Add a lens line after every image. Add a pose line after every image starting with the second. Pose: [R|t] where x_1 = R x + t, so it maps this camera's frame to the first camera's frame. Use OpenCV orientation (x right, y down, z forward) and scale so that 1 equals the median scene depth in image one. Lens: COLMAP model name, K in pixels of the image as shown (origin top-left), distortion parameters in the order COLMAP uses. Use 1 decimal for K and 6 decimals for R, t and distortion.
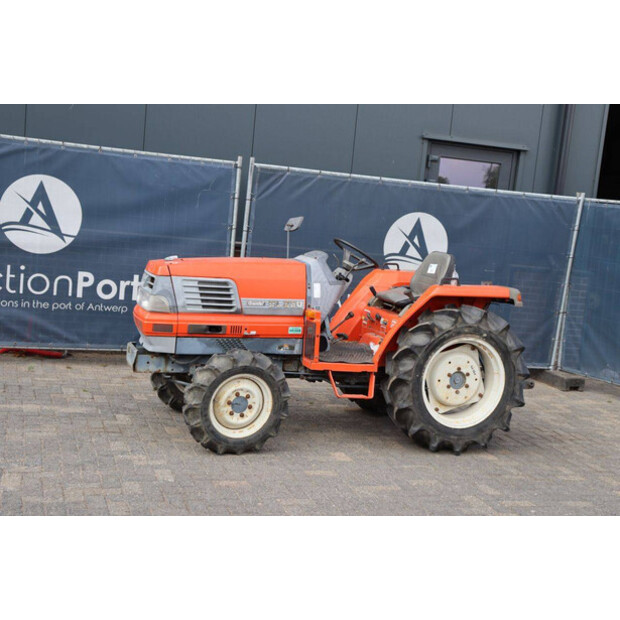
lens RADIAL K [[515.7, 0, 310.0], [0, 515.7, 310.0], [0, 0, 1]] dist [-0.087244, 0.004693]
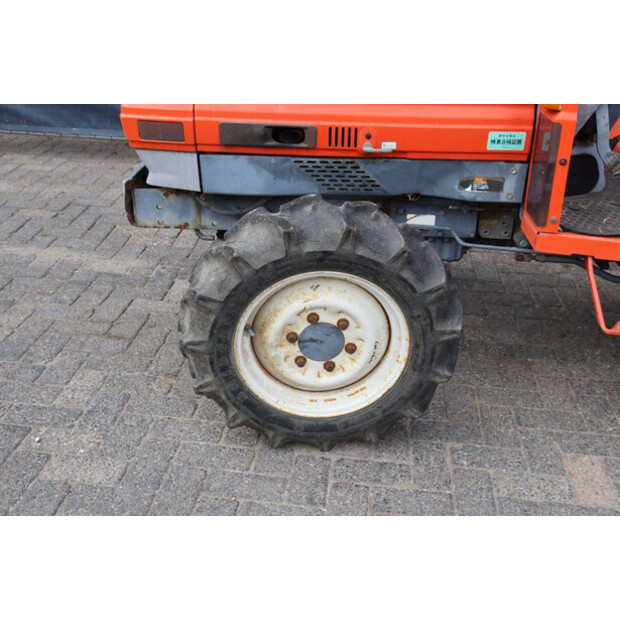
lens RADIAL K [[712.2, 0, 310.0], [0, 712.2, 310.0], [0, 0, 1]] dist [0.001345, 0.012673]
pose [[0.931881, 0.113611, -0.344515, 0.034479], [-0.003001, 0.952075, 0.305851, -0.002276], [0.362752, -0.283983, 0.887561, 0.495205]]
